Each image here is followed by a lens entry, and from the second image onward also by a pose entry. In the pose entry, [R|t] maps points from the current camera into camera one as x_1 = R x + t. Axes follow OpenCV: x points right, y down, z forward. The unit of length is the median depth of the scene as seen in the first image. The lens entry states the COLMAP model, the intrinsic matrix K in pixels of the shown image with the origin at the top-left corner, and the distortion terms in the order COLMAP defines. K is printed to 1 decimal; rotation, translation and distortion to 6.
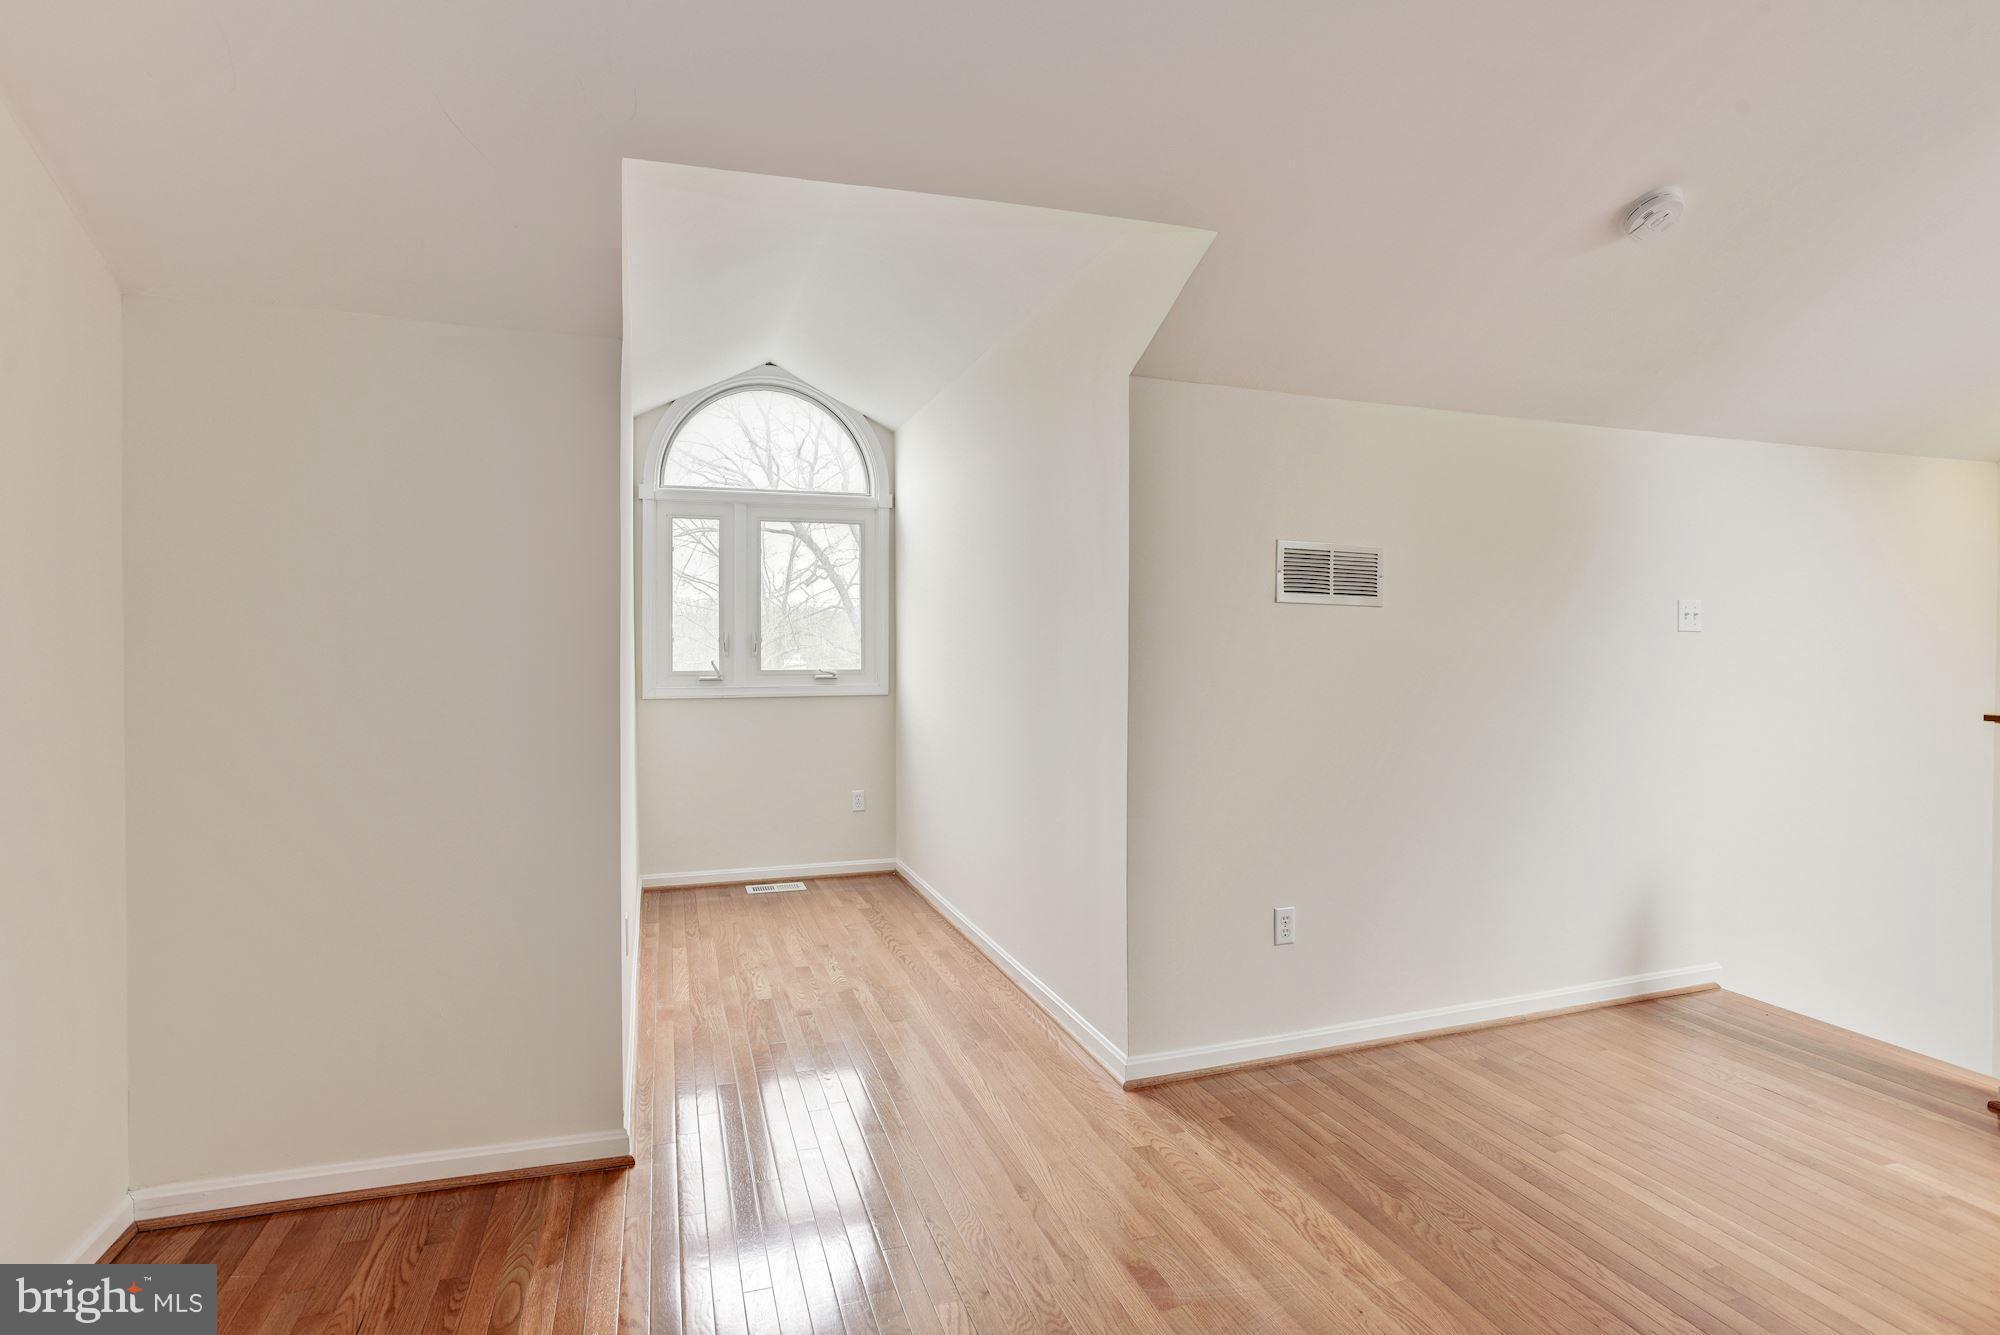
lens RADIAL K [[999.1, 0, 994.5], [0, 999.1, 660.4], [0, 0, 1]] dist [-0.069211, 0.035107]
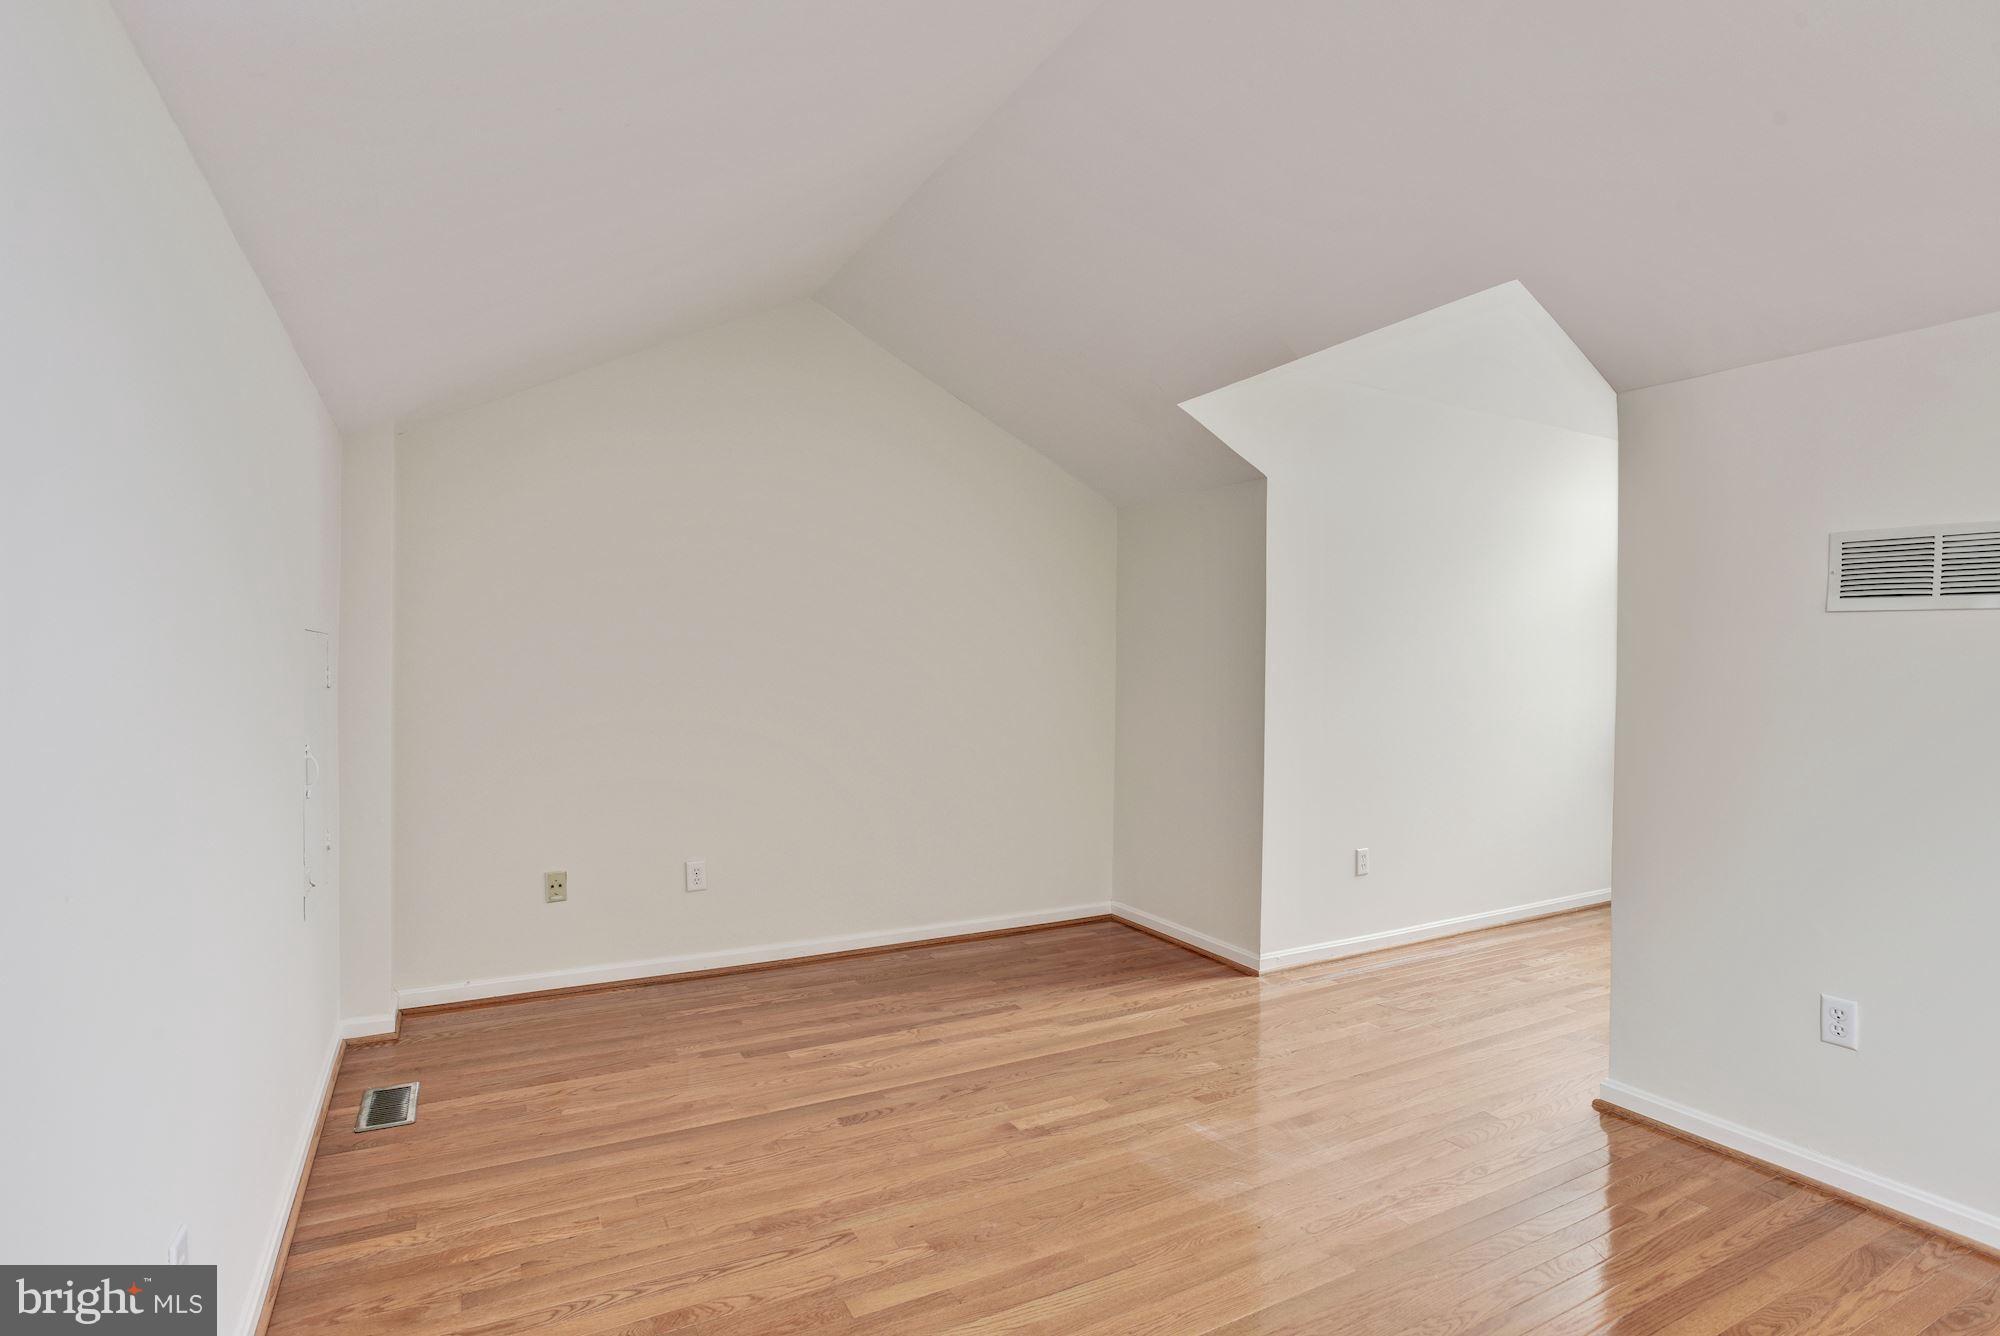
lens RADIAL K [[999.1, 0, 994.5], [0, 999.1, 660.9], [0, 0, 1]] dist [-0.069211, 0.035107]
pose [[0.183243, 0.003327, -0.983062, 0.997251], [-0.014095, 0.999900, 0.000757, -0.010258], [0.982967, 0.013718, 0.183271, 0.210957]]
